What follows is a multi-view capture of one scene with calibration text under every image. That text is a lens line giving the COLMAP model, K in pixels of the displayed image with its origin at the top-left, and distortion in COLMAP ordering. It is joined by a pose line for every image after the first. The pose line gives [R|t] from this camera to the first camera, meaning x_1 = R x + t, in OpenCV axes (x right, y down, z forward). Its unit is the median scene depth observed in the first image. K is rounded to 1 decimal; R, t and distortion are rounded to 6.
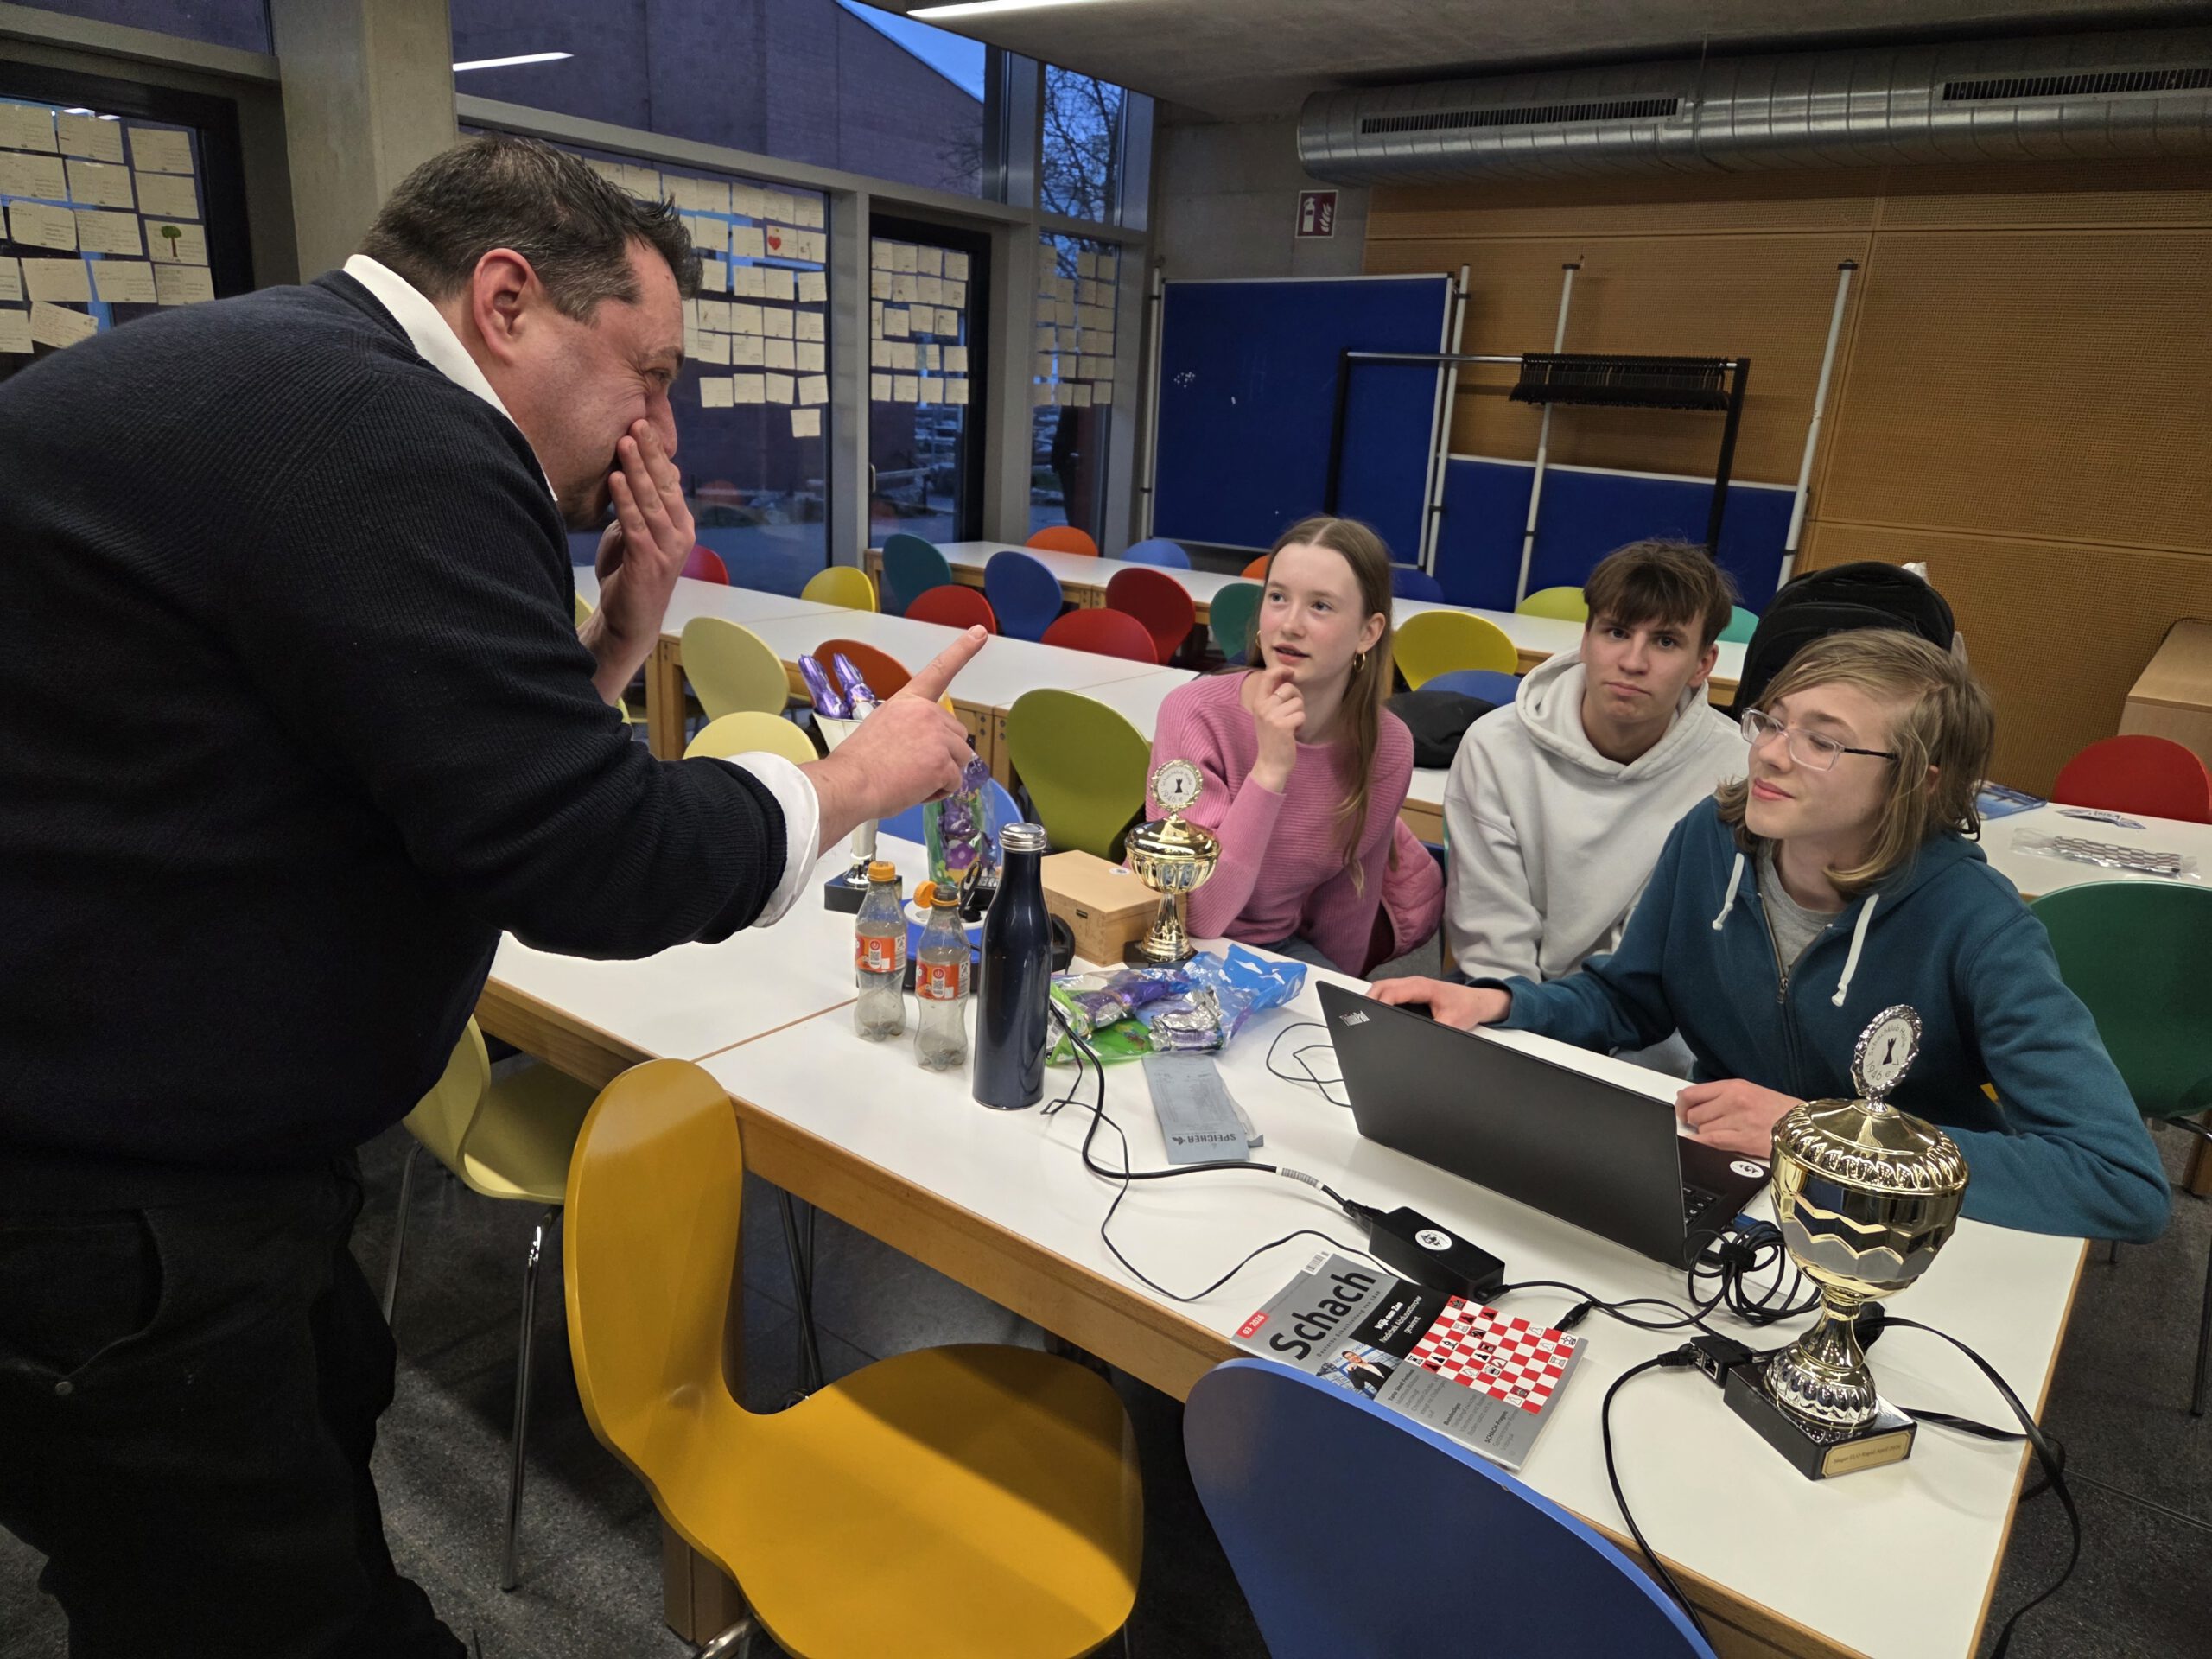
lens RADIAL K [[1571.8, 0, 1106.0], [0, 1571.8, 829.5], [0, 0, 1]] dist [0.132895, -0.108488]
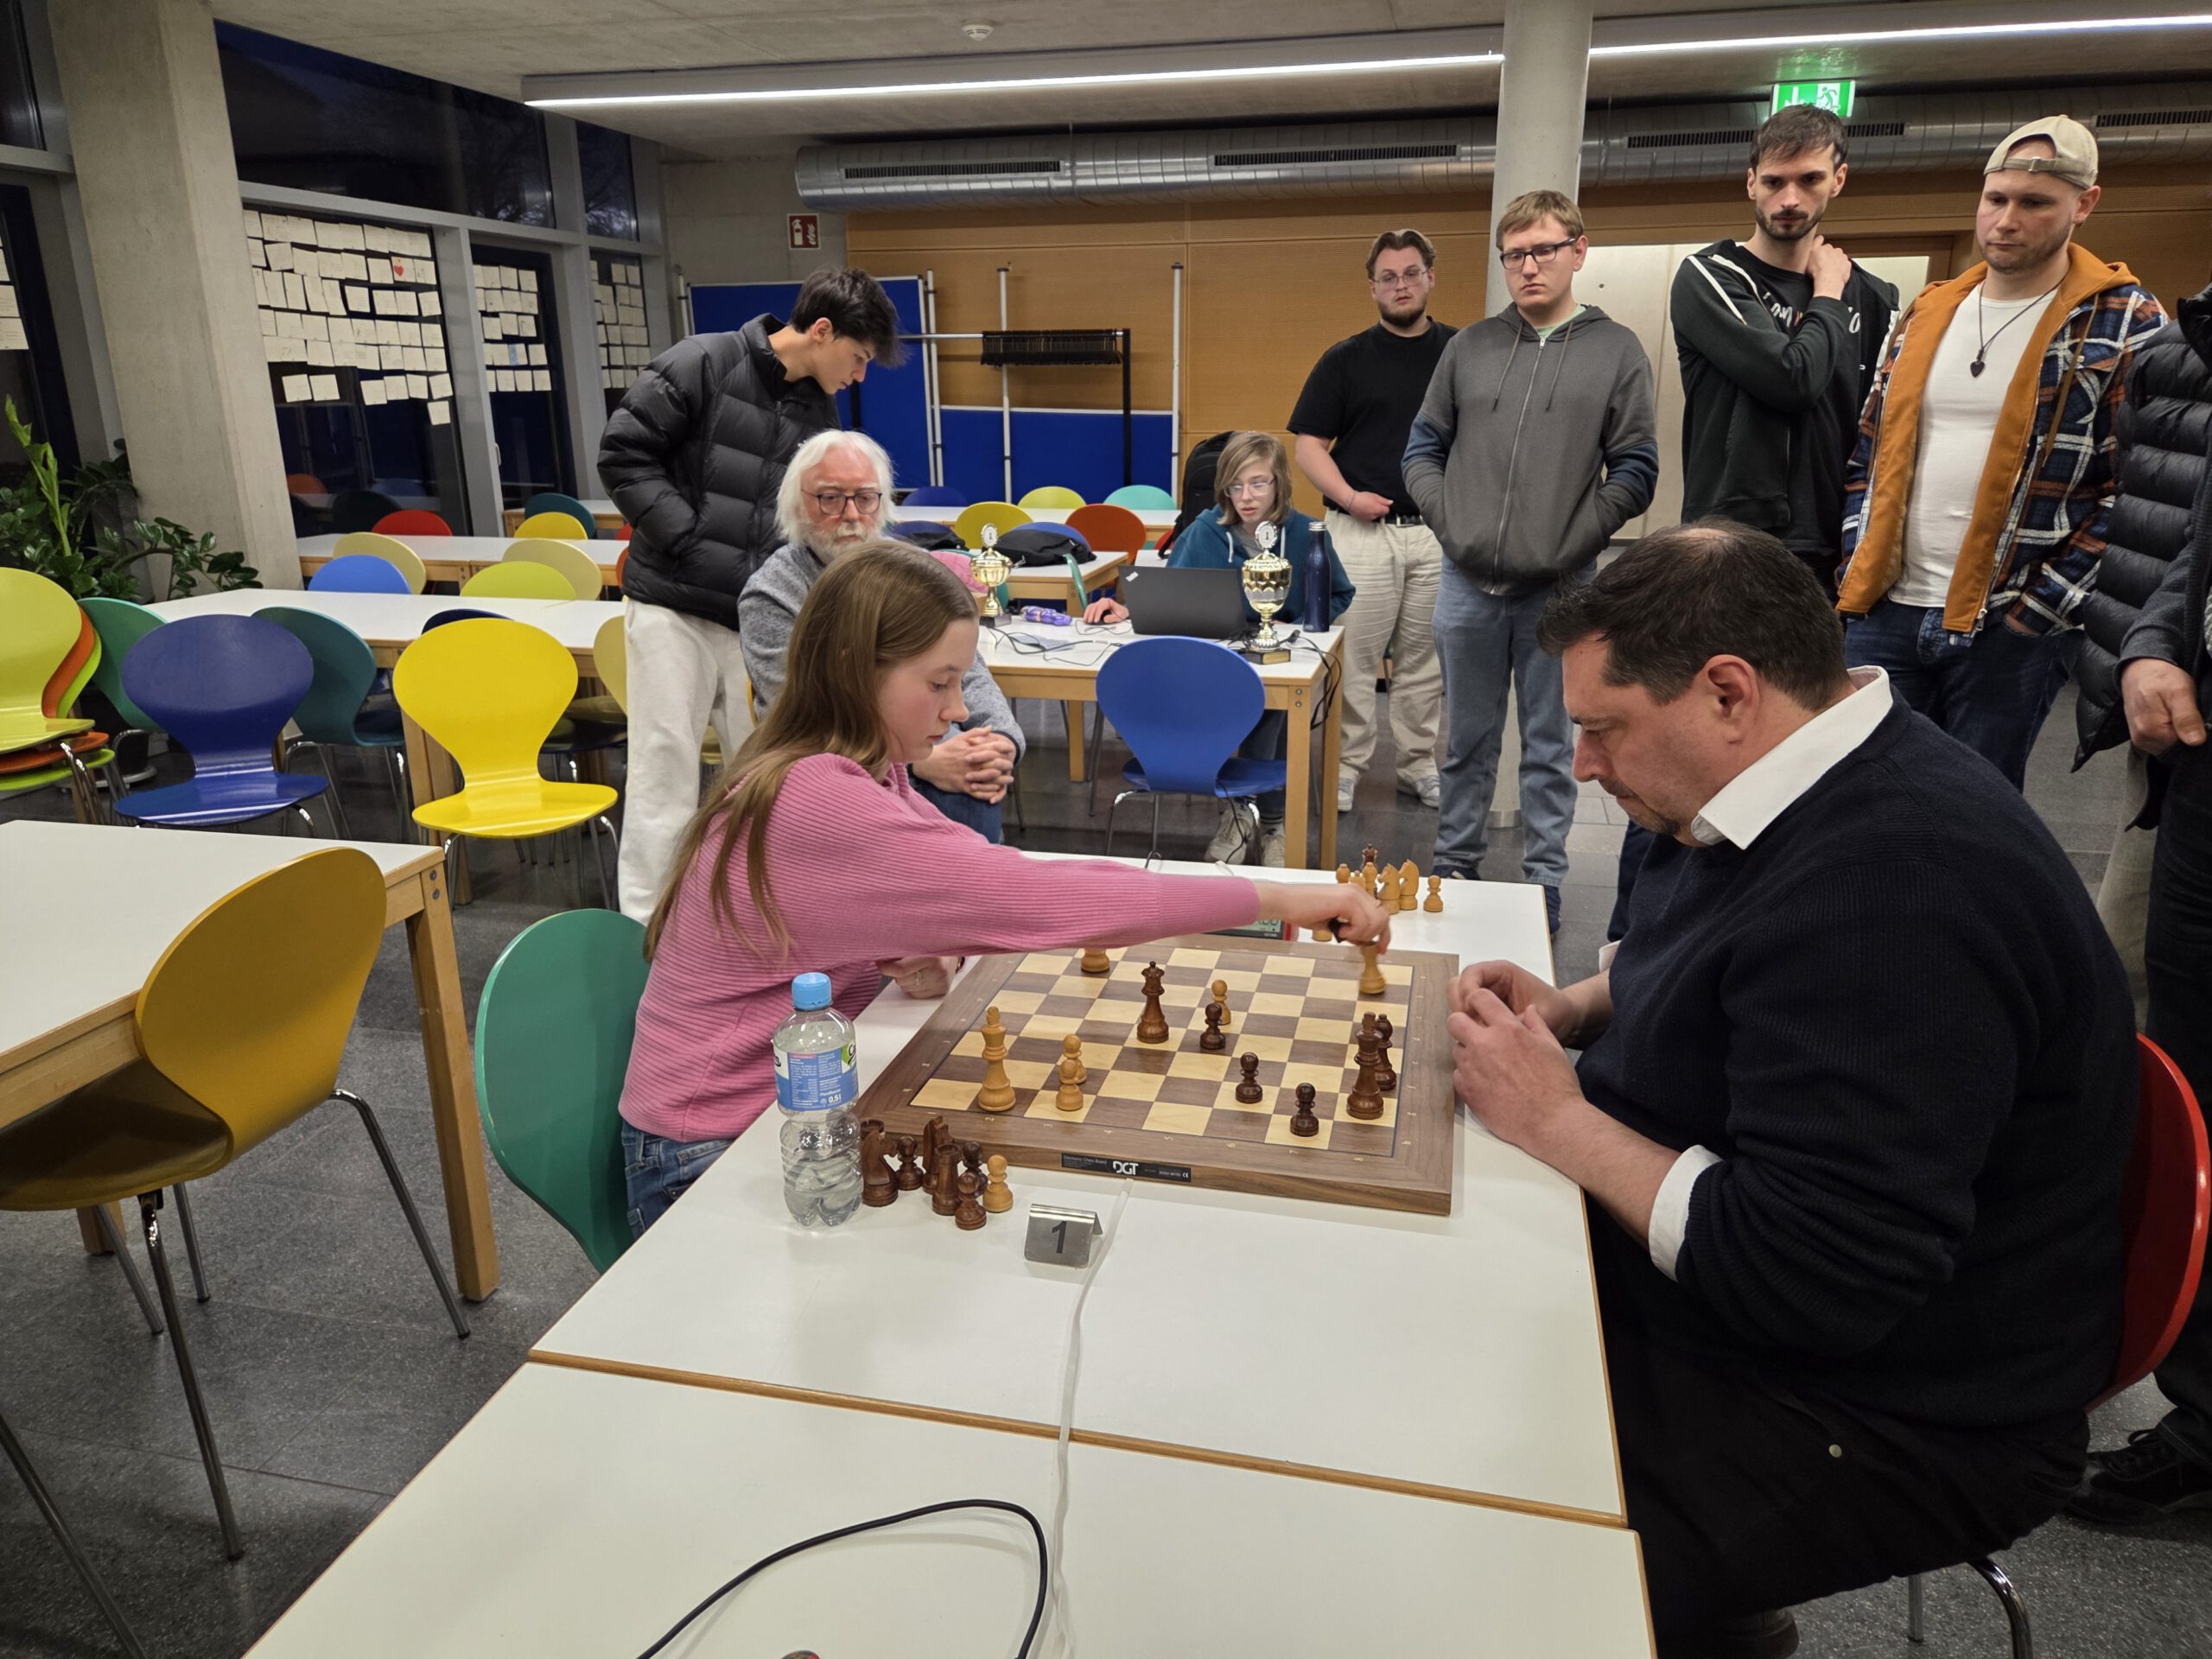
lens RADIAL K [[1571.8, 0, 1106.0], [0, 1571.8, 829.5], [0, 0, 1]] dist [0.132895, -0.108488]
pose [[0.924982, -0.166593, 0.341549, -0.194191], [0.161801, 0.985900, 0.042692, 0.097285], [-0.343845, 0.015773, 0.938894, -0.361228]]
